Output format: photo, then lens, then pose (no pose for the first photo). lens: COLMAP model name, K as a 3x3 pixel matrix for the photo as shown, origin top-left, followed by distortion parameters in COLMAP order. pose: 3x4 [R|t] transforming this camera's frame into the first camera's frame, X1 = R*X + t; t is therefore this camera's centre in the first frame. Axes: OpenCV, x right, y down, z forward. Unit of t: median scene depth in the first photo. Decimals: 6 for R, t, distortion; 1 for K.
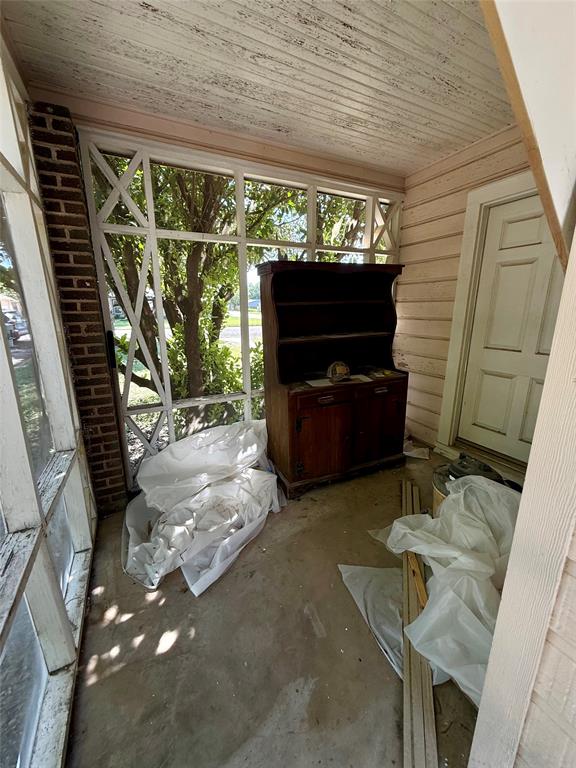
lens RADIAL K [[306.8, 0, 286.7], [0, 306.8, 384.5], [0, 0, 1]] dist [0.000390, 0.000700]
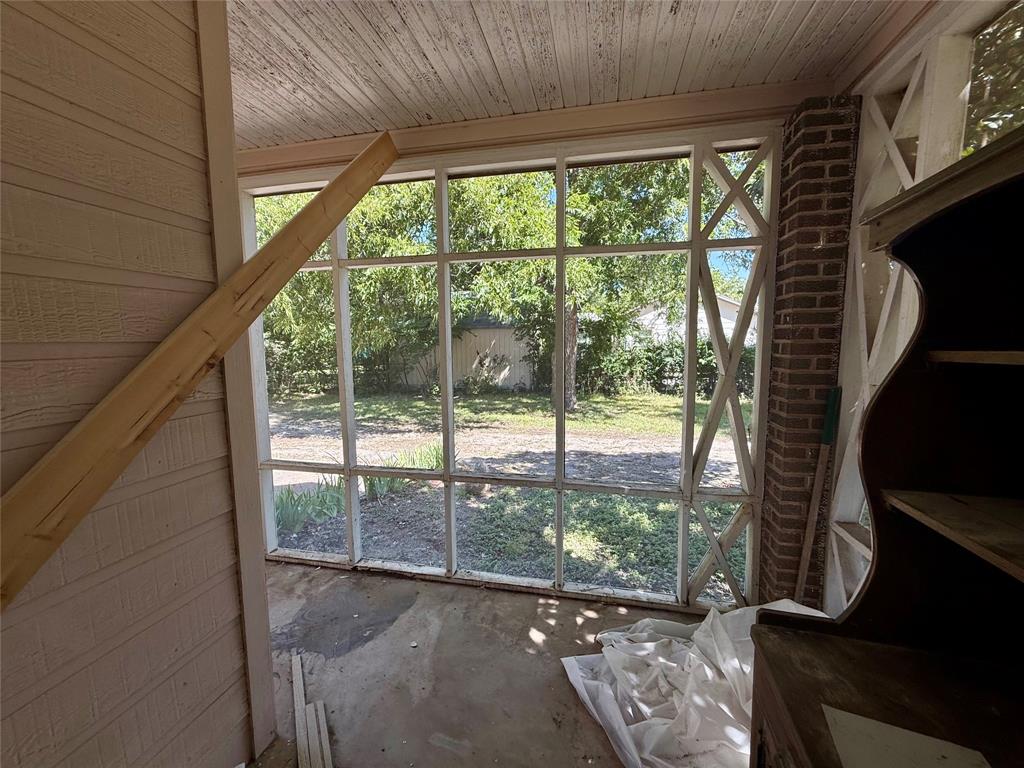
lens RADIAL K [[409.1, 0, 512.0], [0, 409.1, 385.2], [0, 0, 1]] dist [0.000390, 0.000700]
pose [[-0.639570, 0.096637, -0.762635, 0.739631], [-0.174109, 0.948077, 0.266149, -0.440120], [0.748757, 0.303002, -0.589536, 1.535164]]
